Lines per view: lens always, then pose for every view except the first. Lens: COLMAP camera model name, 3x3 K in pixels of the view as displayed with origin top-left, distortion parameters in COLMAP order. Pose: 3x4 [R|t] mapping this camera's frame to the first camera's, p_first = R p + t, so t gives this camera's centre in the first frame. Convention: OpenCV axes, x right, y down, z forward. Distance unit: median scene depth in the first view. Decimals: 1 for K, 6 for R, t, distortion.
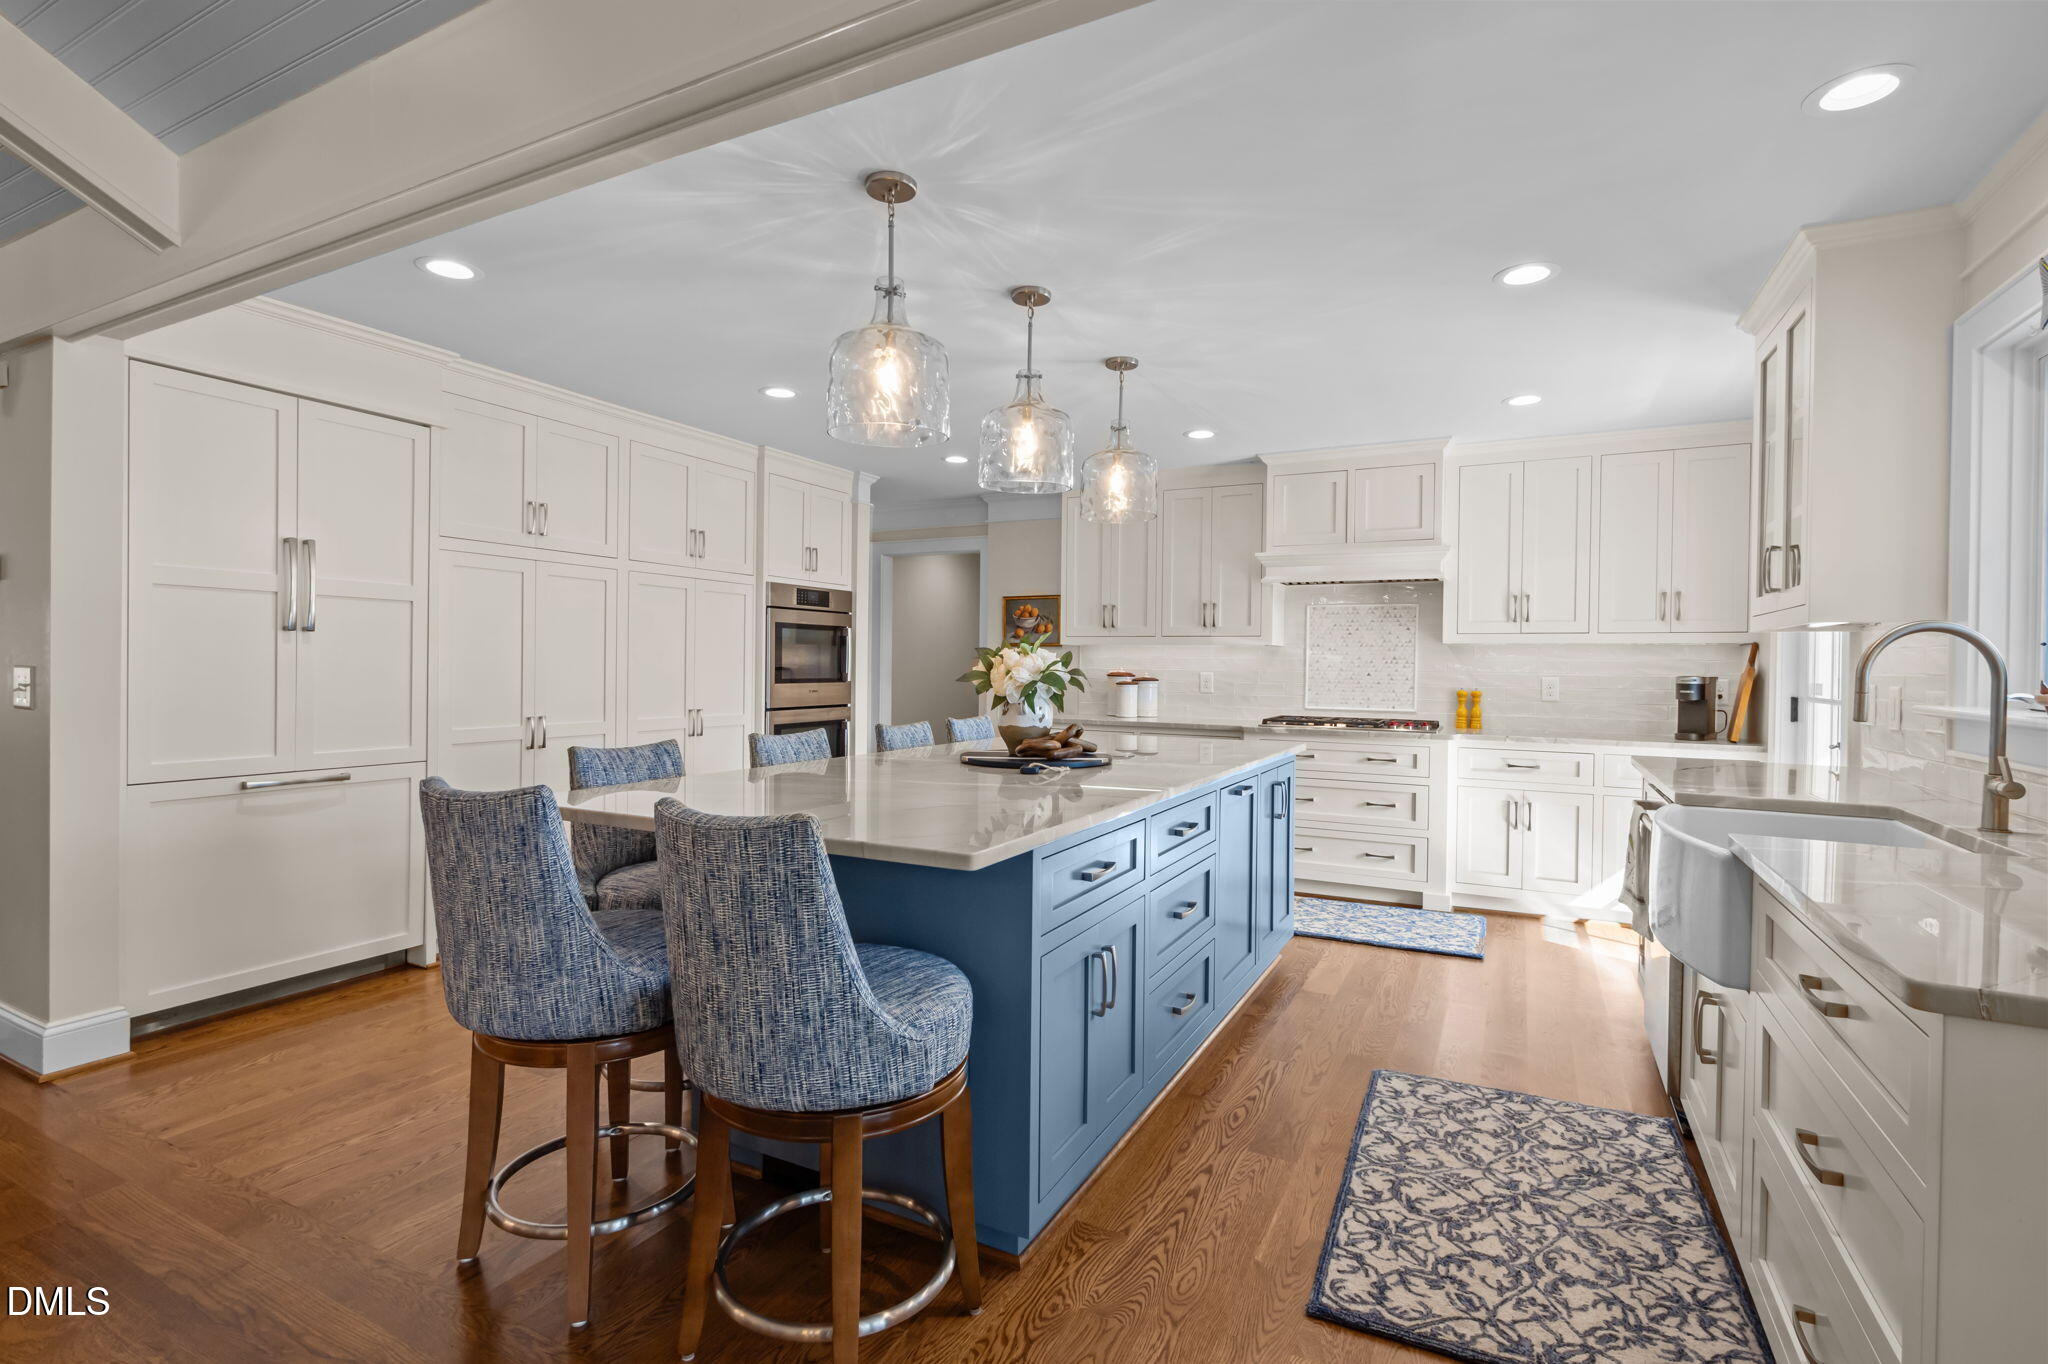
lens RADIAL K [[950.1, 0, 1024.7], [0, 950.1, 671.7], [0, 0, 1]] dist [0.002097, -0.000033]
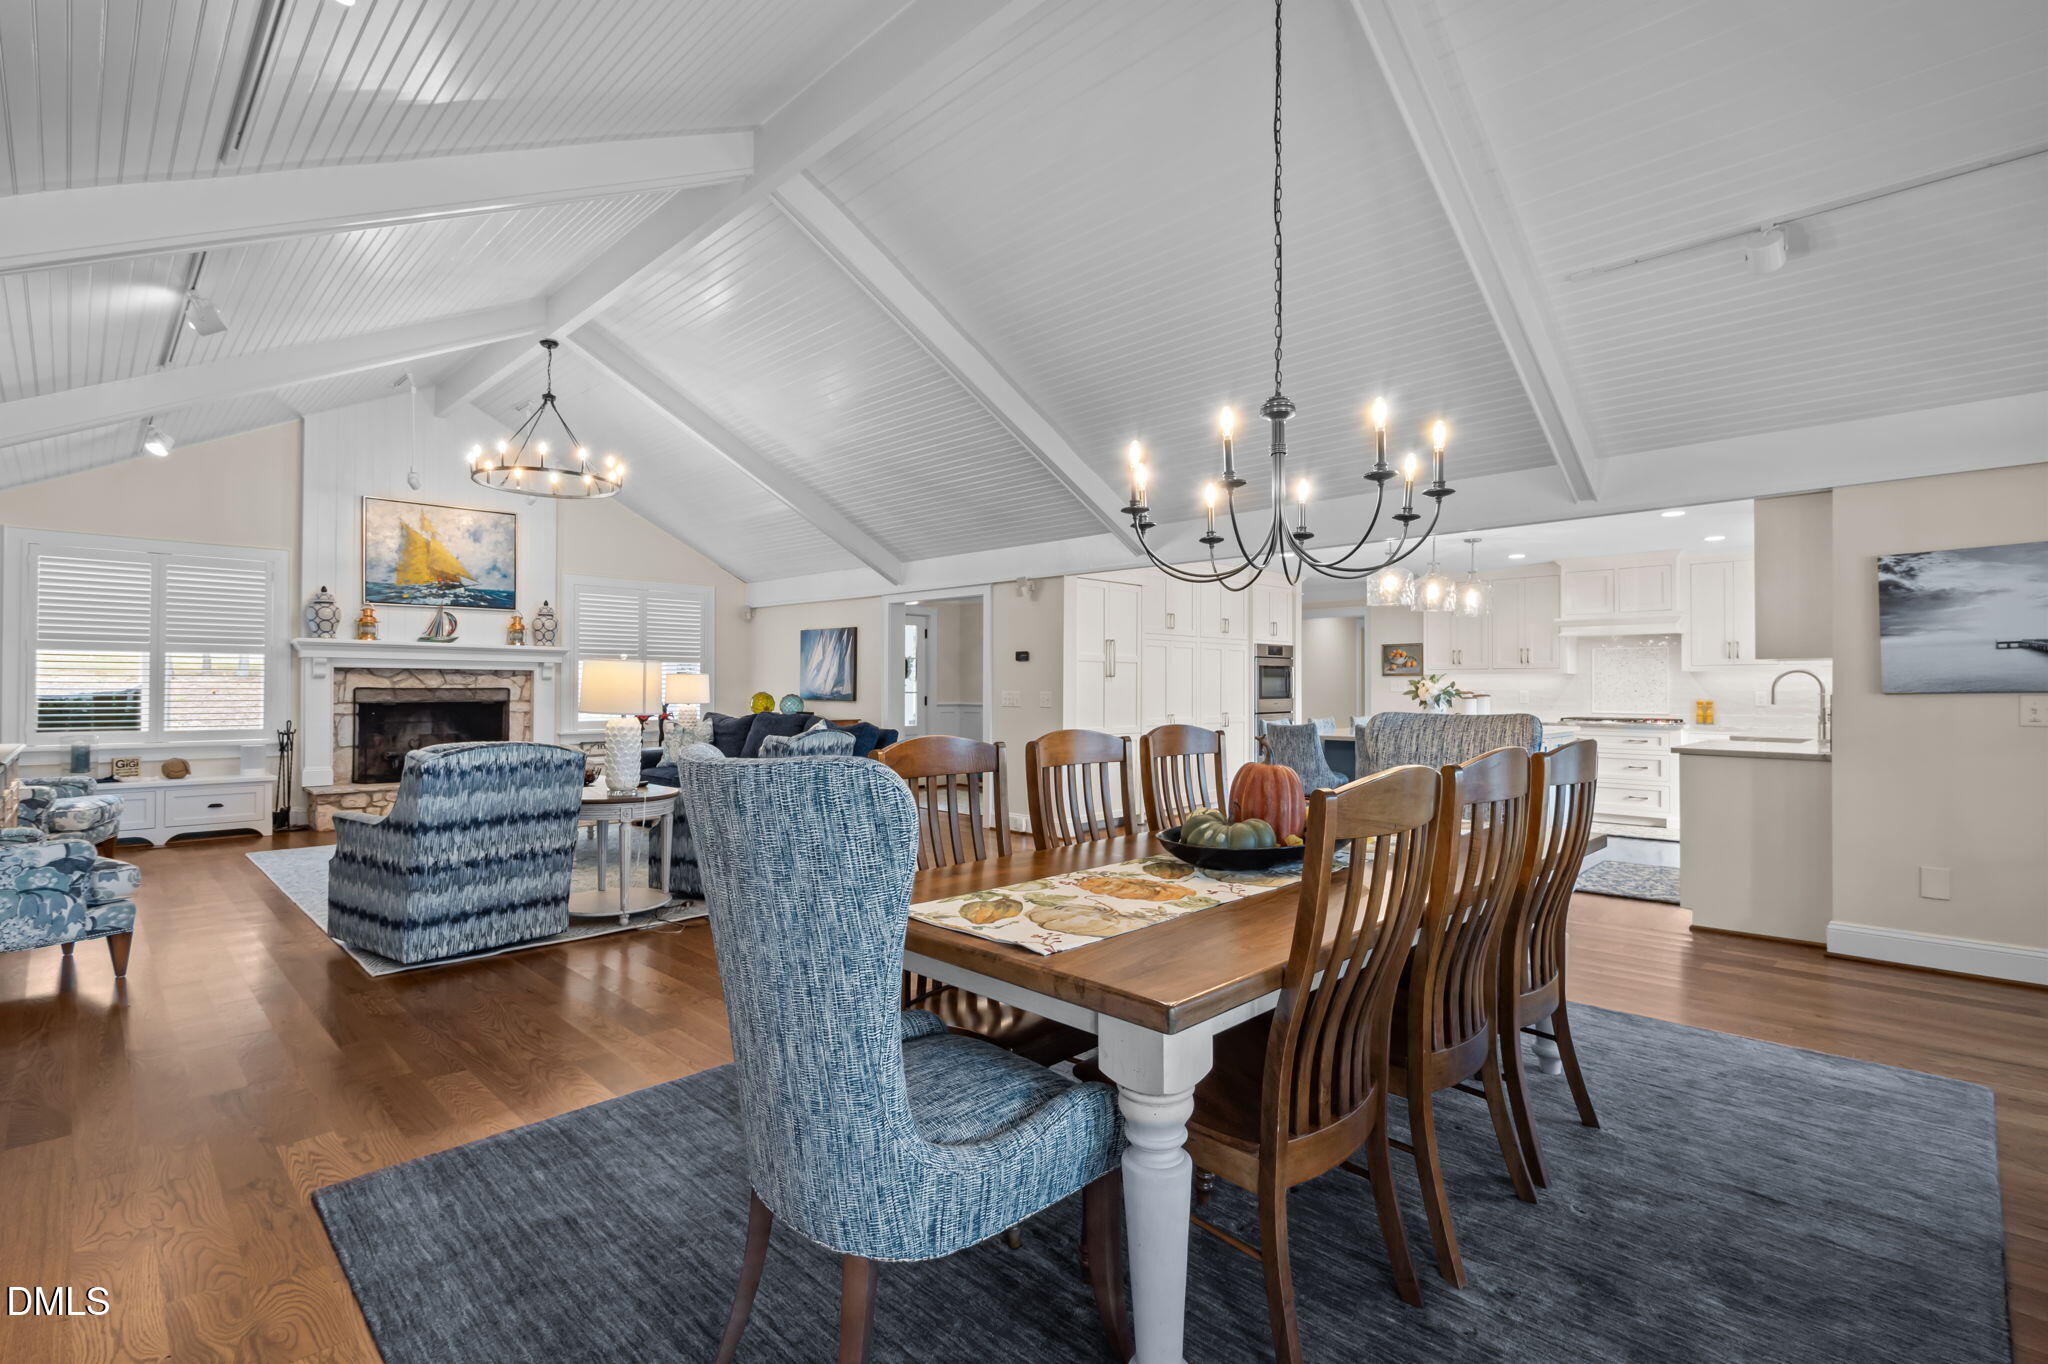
lens RADIAL K [[950.1, 0, 1031.1], [0, 950.1, 678.2], [0, 0, 1]] dist [0.002097, -0.000033]
pose [[0.956968, -0.014860, -0.289814, -0.152362], [0.009504, 0.999757, -0.019879, 0.004353], [0.290039, 0.016269, 0.956877, -0.850778]]
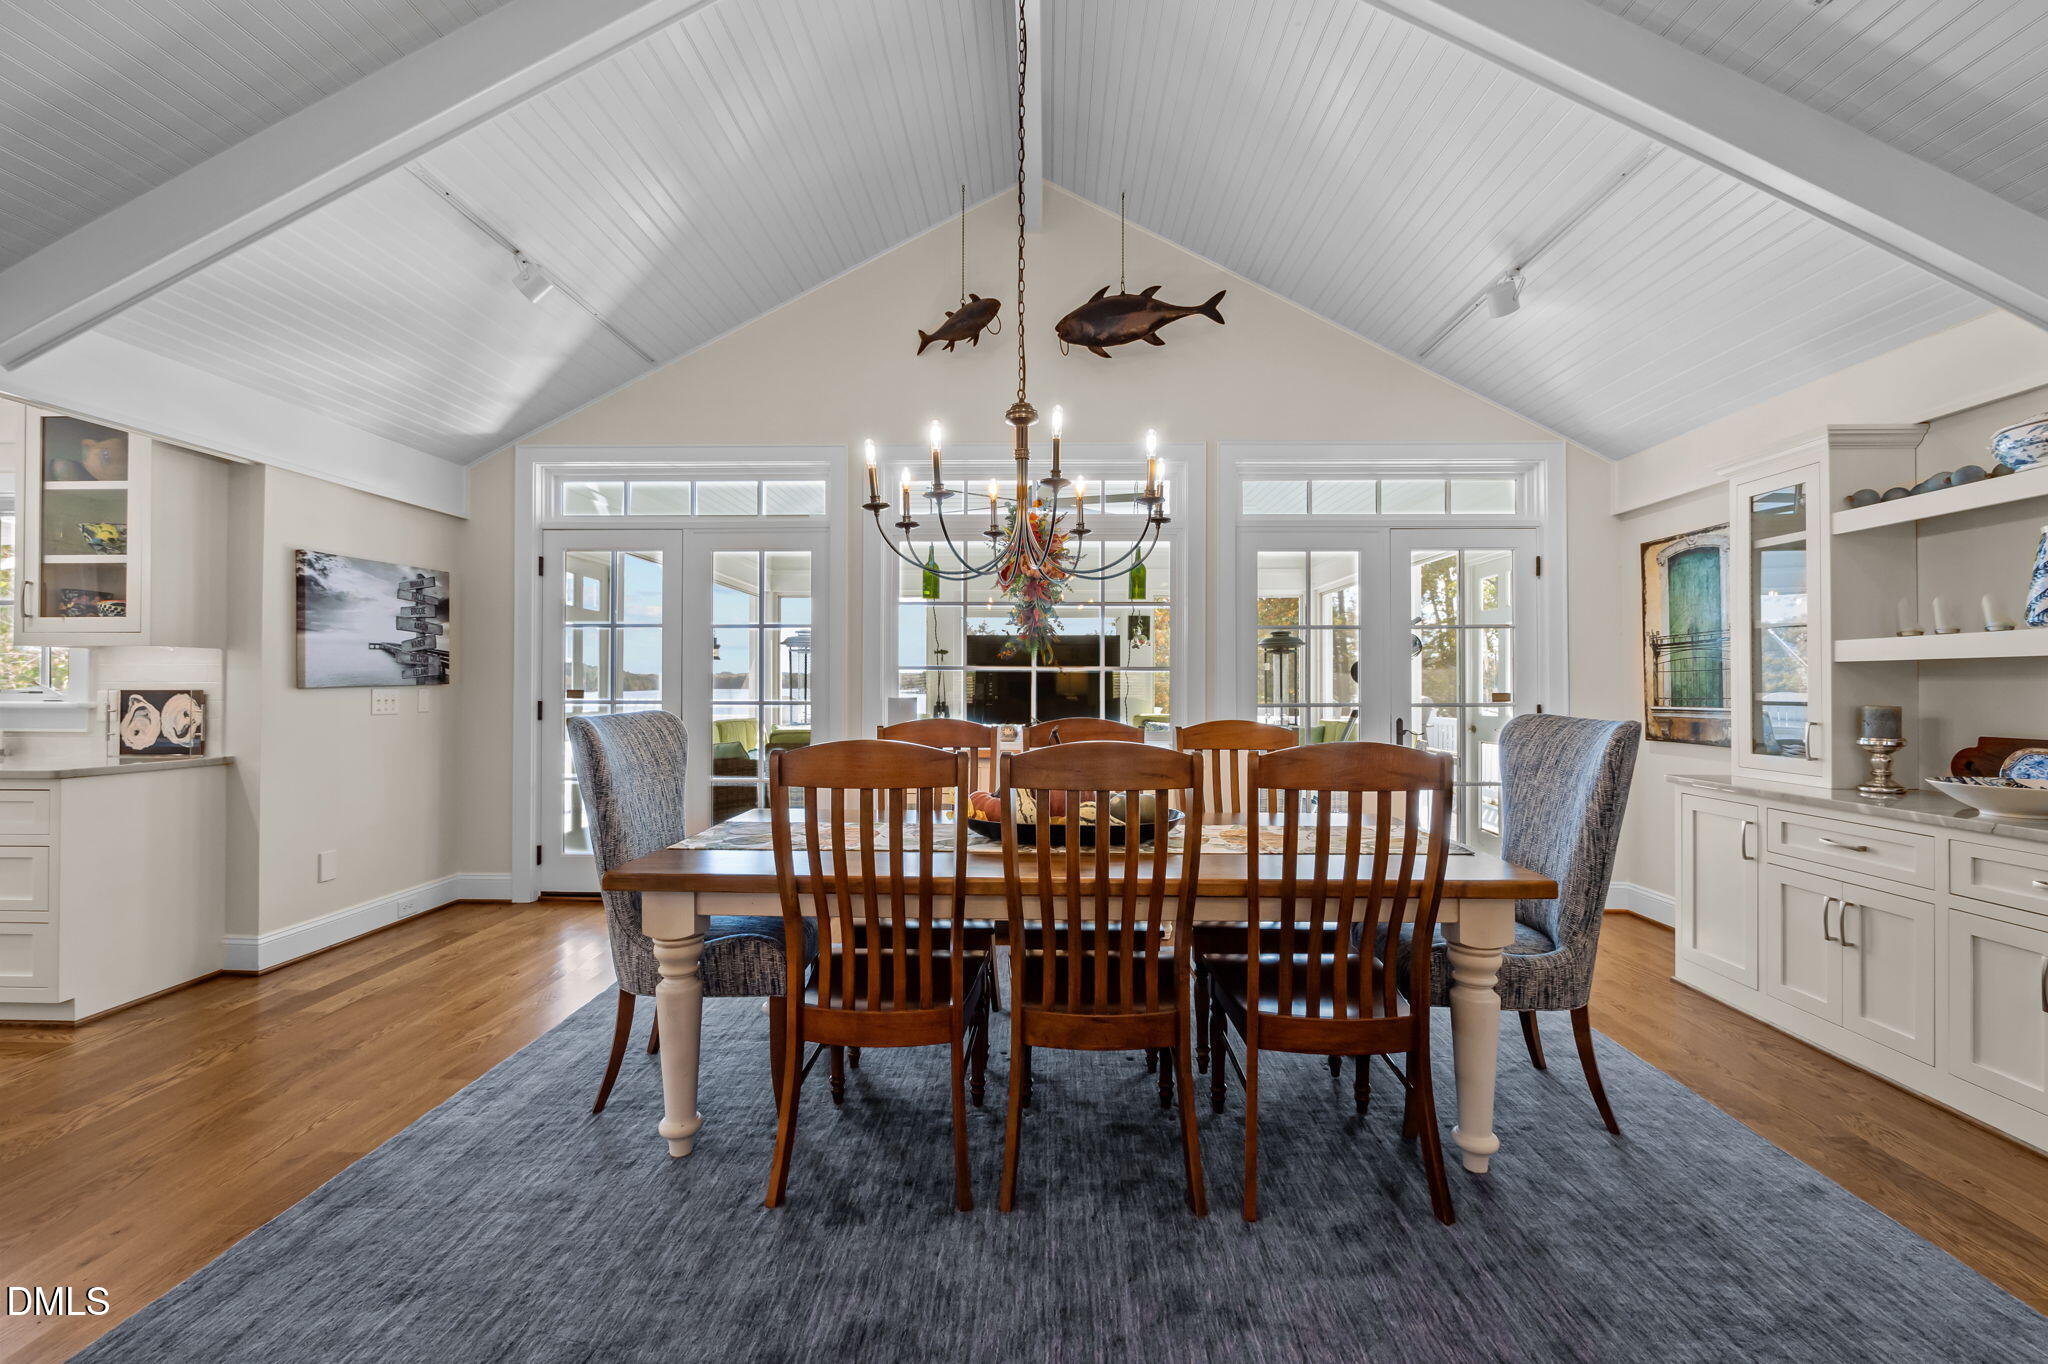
lens RADIAL K [[851.3, 0, 1029.0], [0, 851.3, 684.5], [0, 0, 1]] dist [-0.003459, -0.000303]
pose [[-0.442443, -0.008674, 0.896755, -0.586701], [-0.000469, 0.999955, 0.009440, -0.001202], [-0.896797, 0.003756, -0.442427, -0.146456]]
